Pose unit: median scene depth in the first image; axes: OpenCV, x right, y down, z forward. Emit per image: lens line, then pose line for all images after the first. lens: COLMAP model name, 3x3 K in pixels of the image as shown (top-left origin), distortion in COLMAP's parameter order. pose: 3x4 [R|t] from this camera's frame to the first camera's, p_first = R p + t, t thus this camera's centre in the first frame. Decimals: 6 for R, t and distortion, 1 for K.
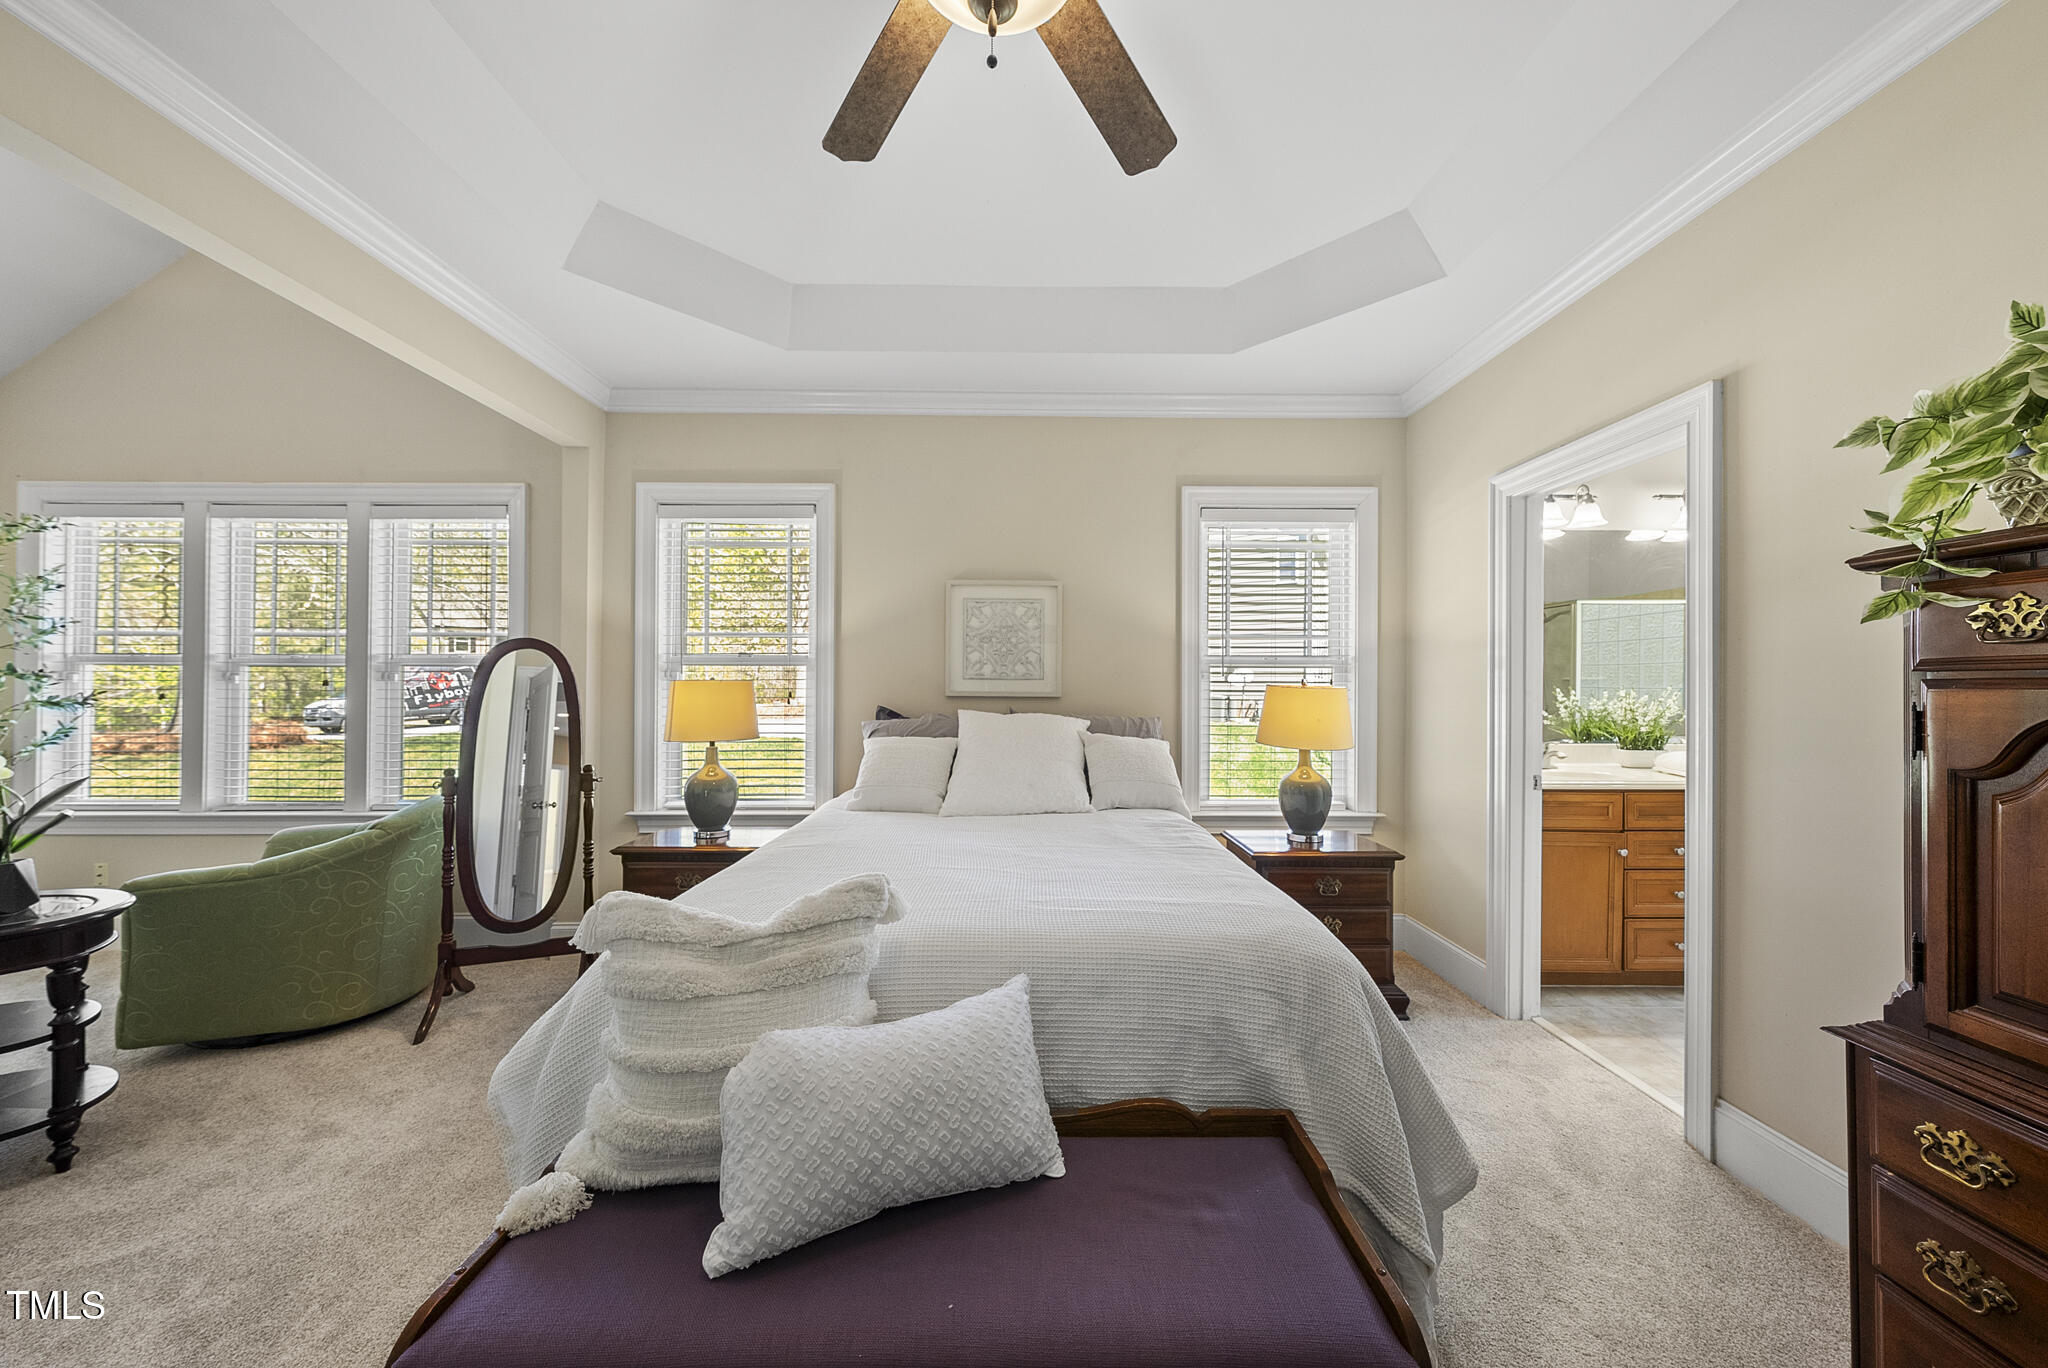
lens RADIAL K [[696.3, 0, 1014.5], [0, 696.3, 681.3], [0, 0, 1]] dist [-0.002959, 0.000479]
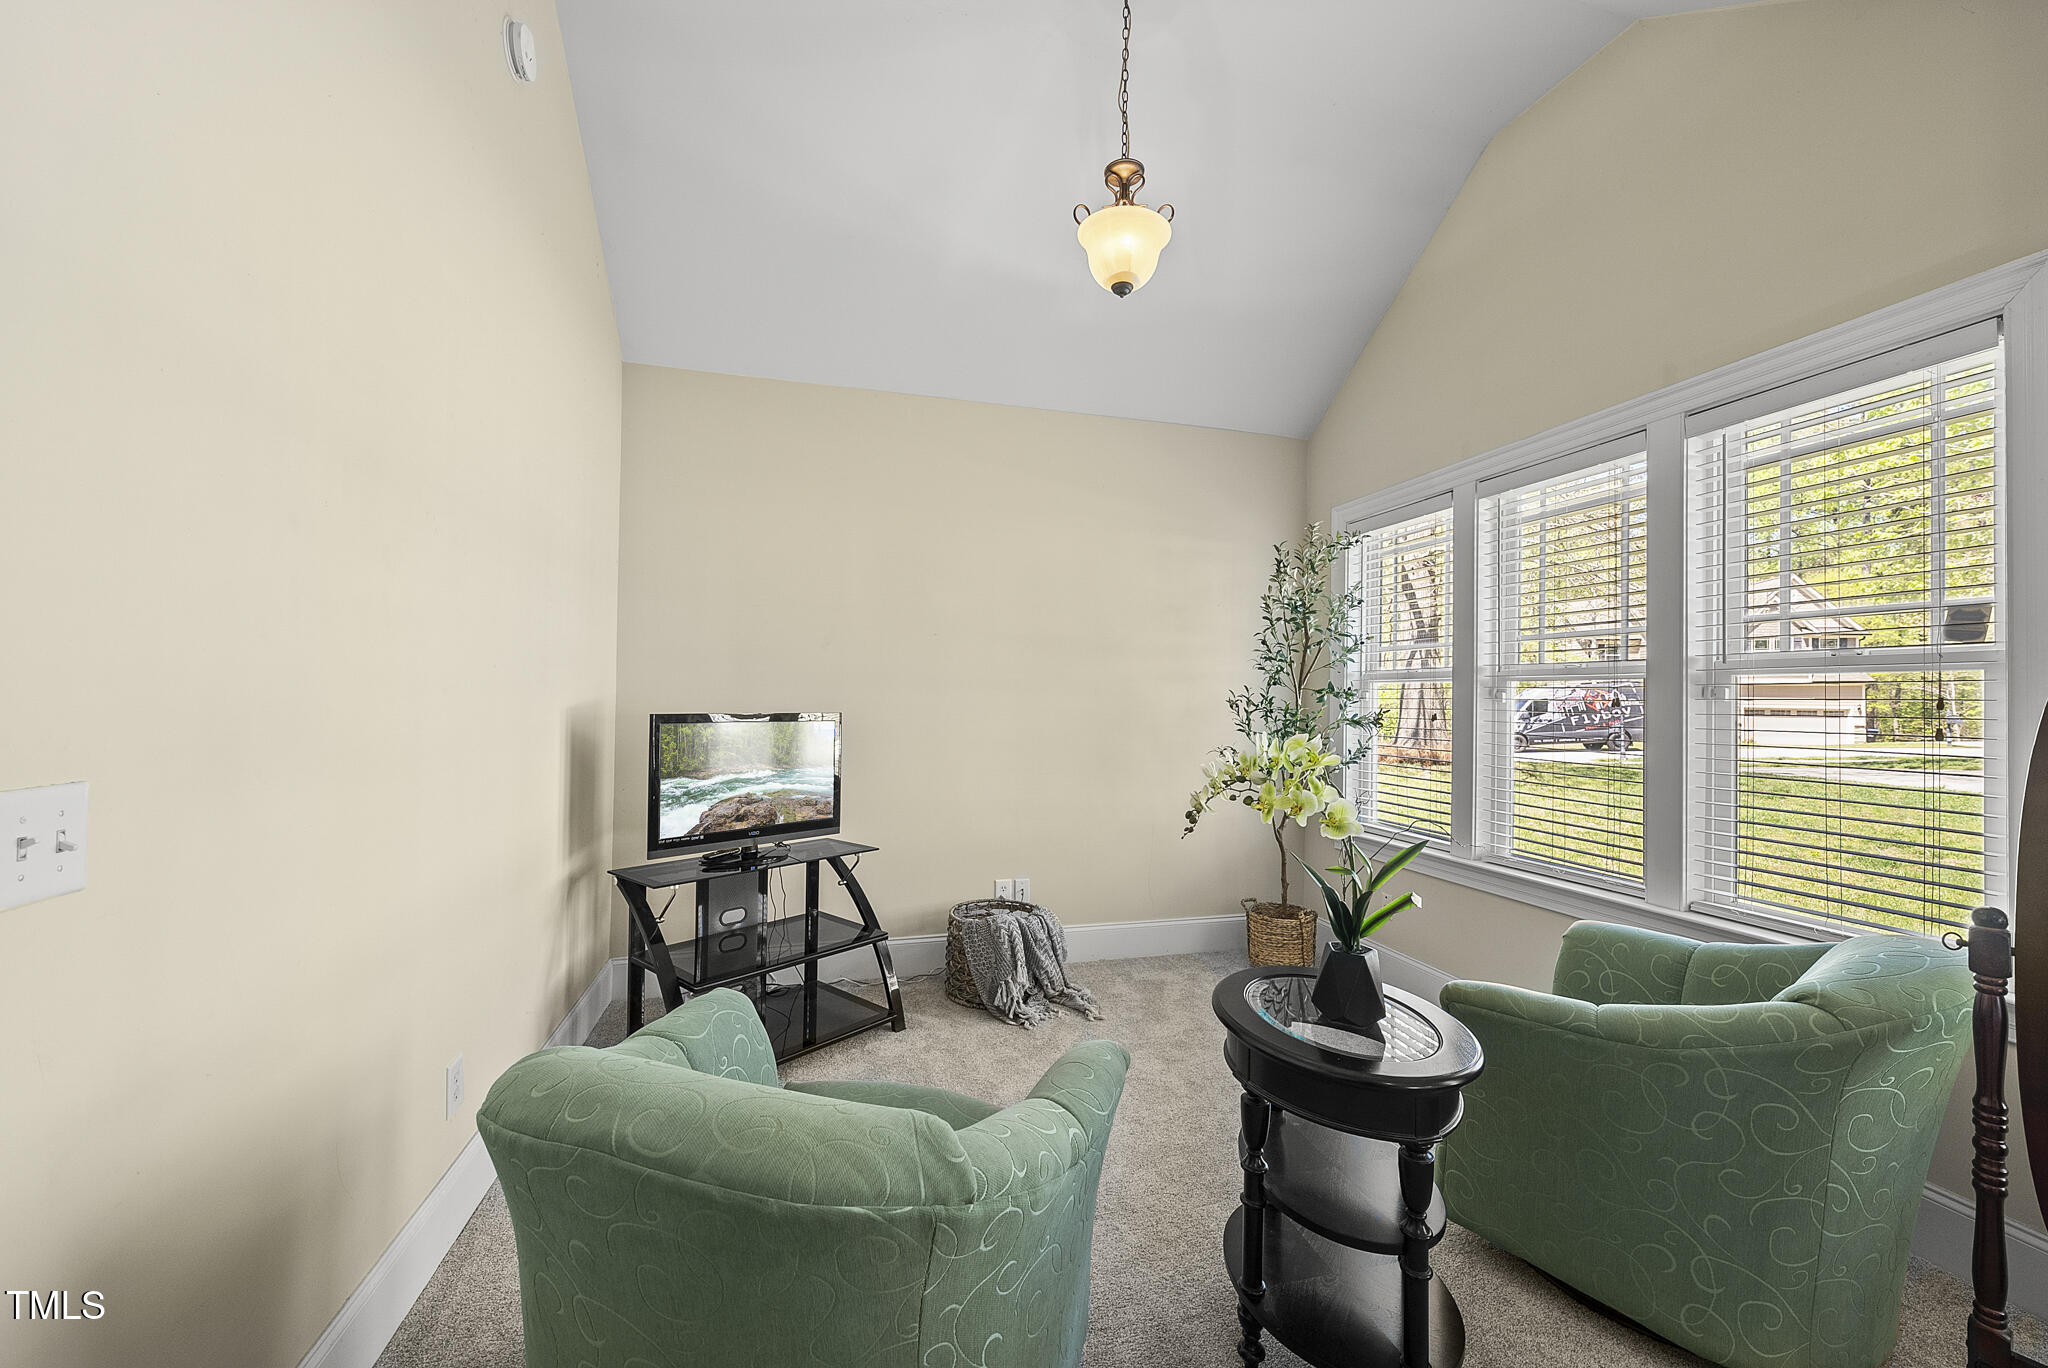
lens RADIAL K [[795.6, 0, 1044.2], [0, 795.6, 693.9], [0, 0, 1]] dist [-0.002523, 0.002100]
pose [[0.275381, -0.006594, -0.961312, -0.468110], [-0.002145, 0.999970, -0.007473, 0.001126], [0.961333, 0.004120, 0.275359, 0.293740]]
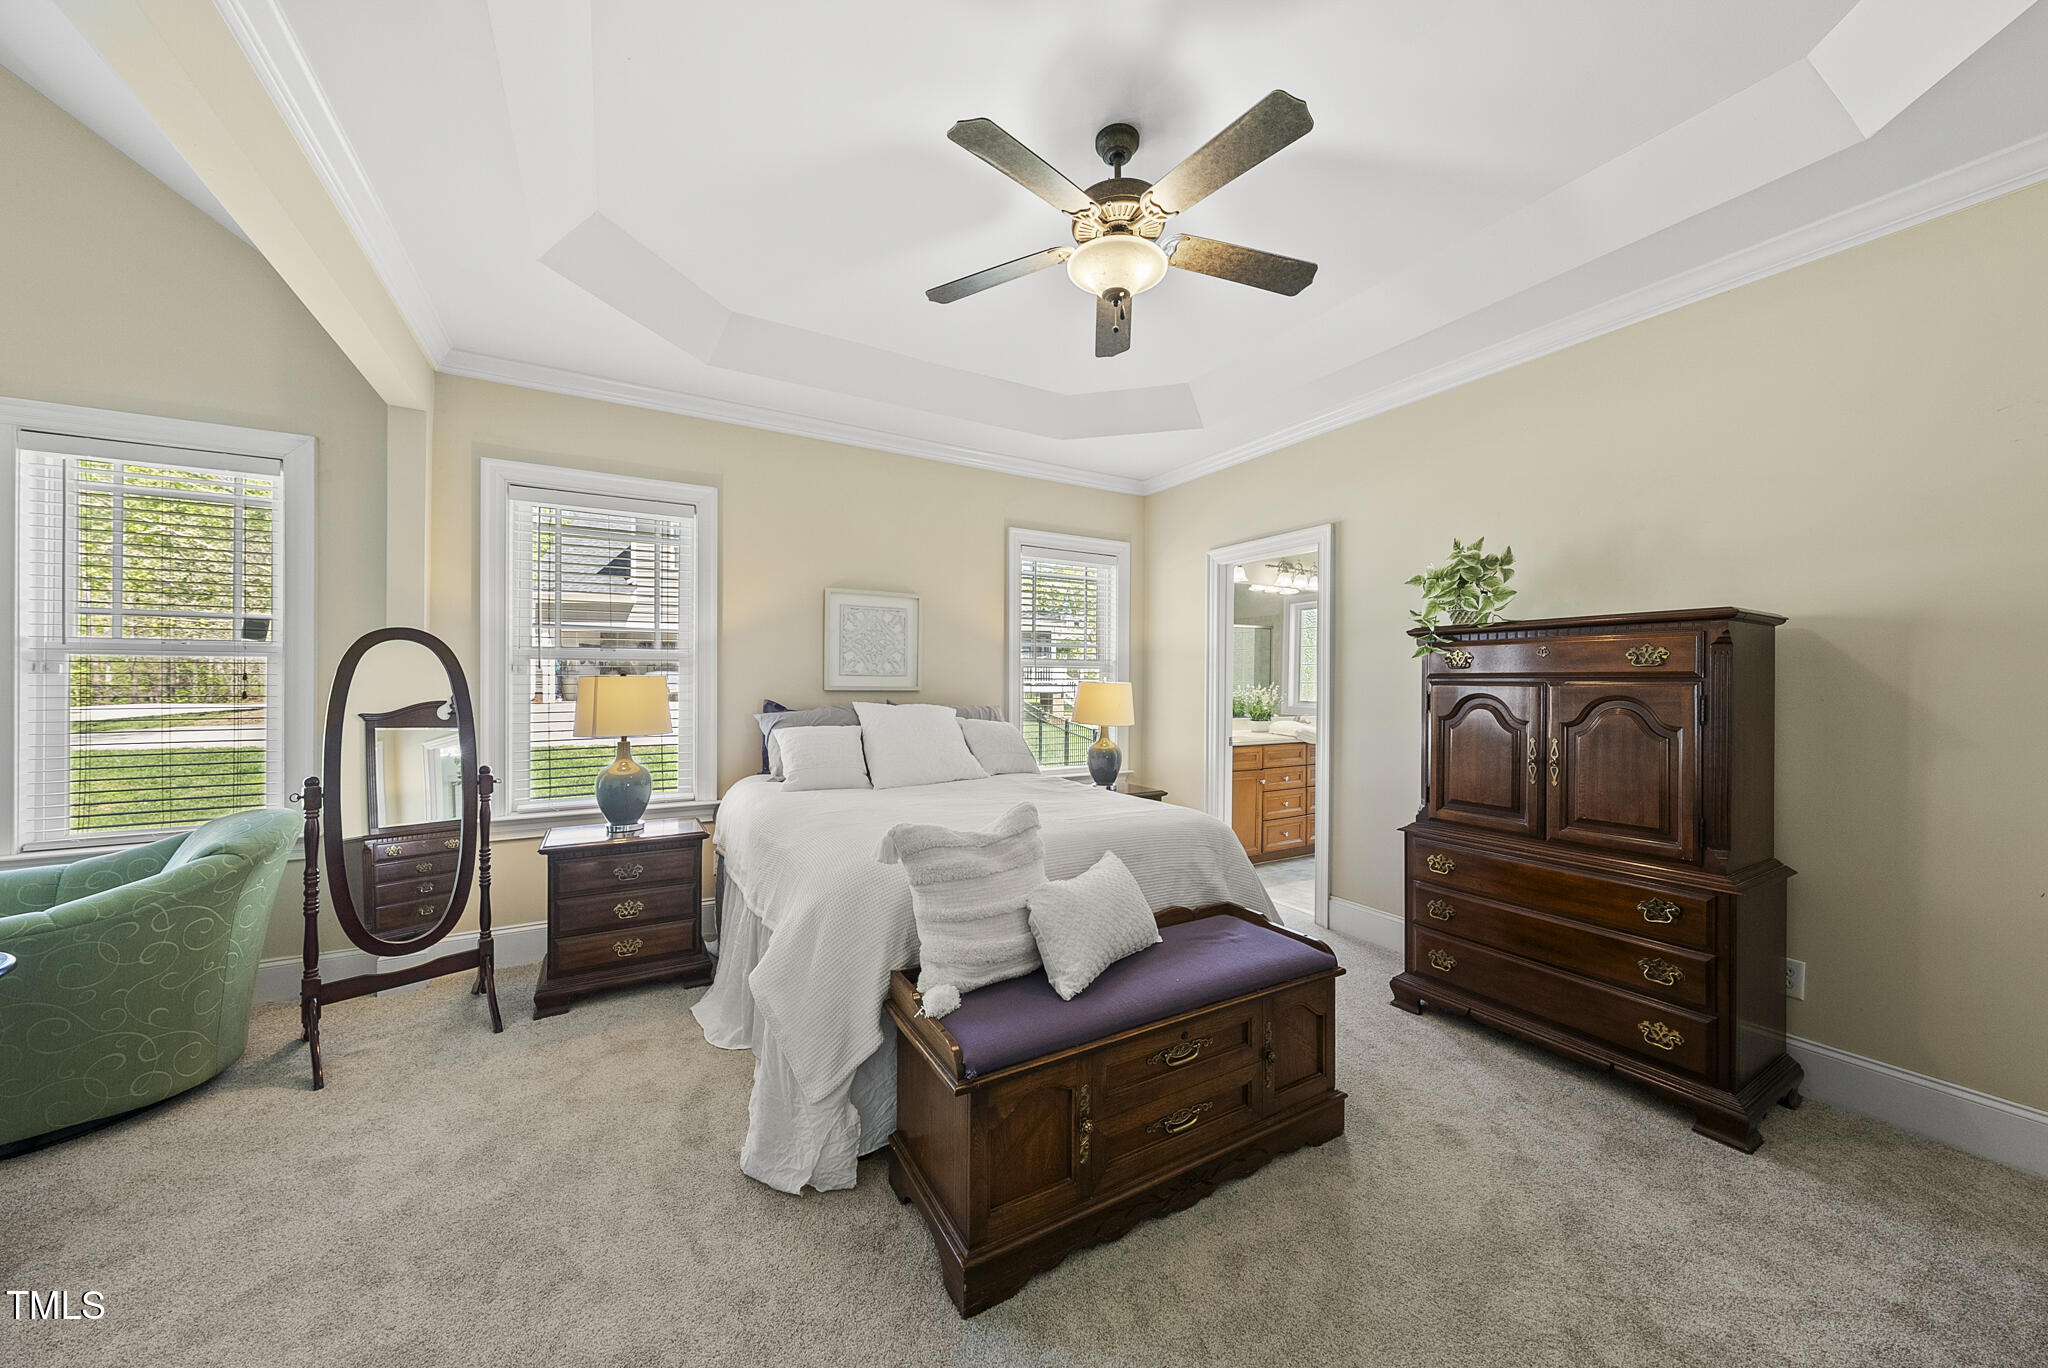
lens RADIAL K [[696.3, 0, 1027.0], [0, 696.3, 680.3], [0, 0, 1]] dist [-0.002959, 0.000479]
pose [[0.870421, 0.001834, 0.492305, -0.429419], [-0.006122, 0.999956, 0.007099, -0.005916], [-0.492270, -0.009193, 0.870394, -0.169686]]
